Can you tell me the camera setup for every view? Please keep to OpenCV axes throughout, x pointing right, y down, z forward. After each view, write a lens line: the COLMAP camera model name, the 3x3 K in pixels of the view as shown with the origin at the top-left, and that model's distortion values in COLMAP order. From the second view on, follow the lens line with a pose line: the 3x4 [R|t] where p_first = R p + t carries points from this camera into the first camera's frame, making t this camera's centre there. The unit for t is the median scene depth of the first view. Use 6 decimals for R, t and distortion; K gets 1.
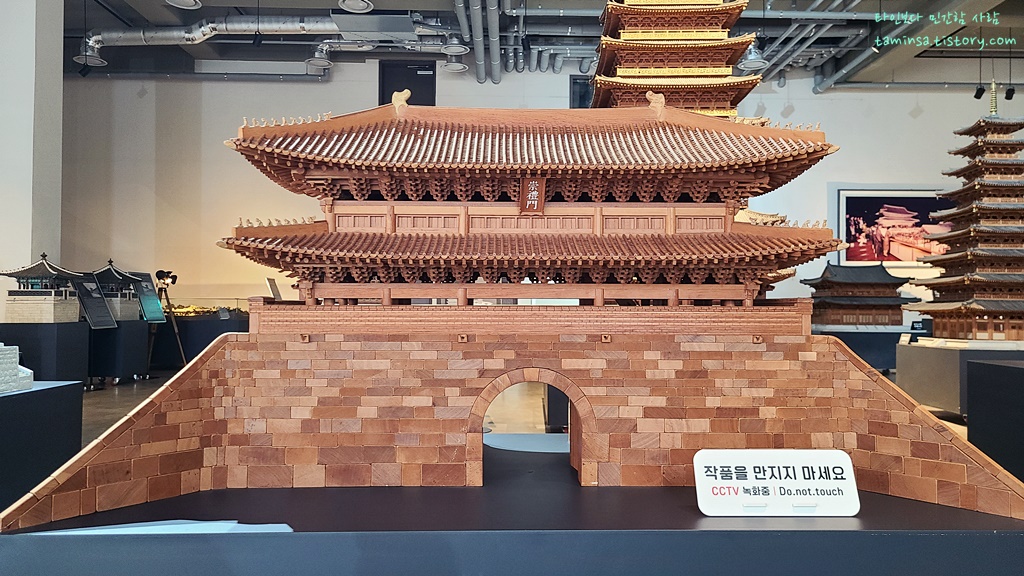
lens RADIAL K [[763.5, 0, 513.9], [0, 763.5, 287.0], [0, 0, 1]] dist [0.029359, -0.000930]
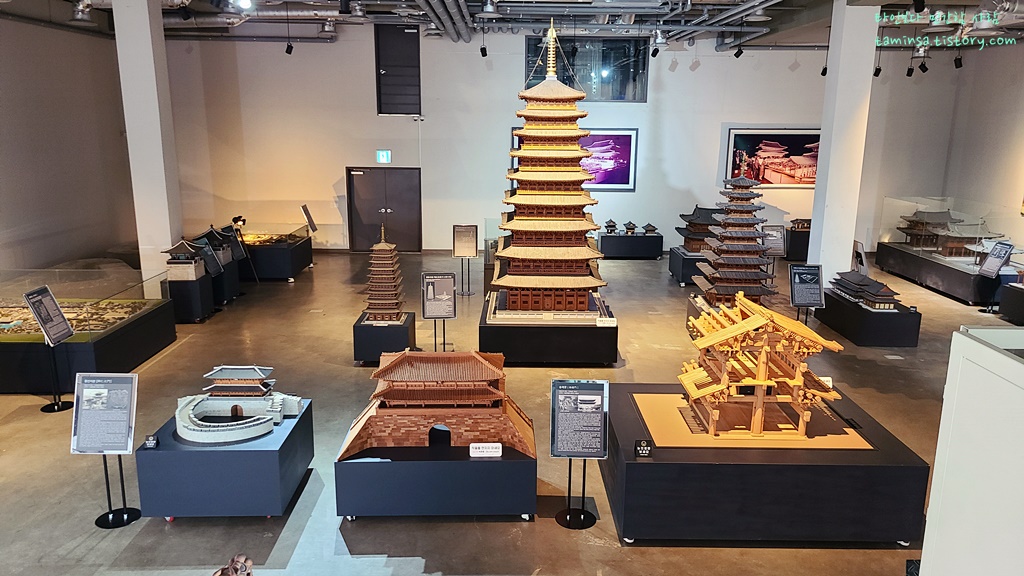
lens RADIAL K [[763.5, 0, 511.8], [0, 763.5, 289.0], [0, 0, 1]] dist [0.029359, -0.000930]
pose [[0.999987, 0.001320, 0.004973, 0.045408], [-0.002520, 0.968311, 0.249736, -0.188271], [-0.004486, -0.249745, 0.968301, -0.334900]]
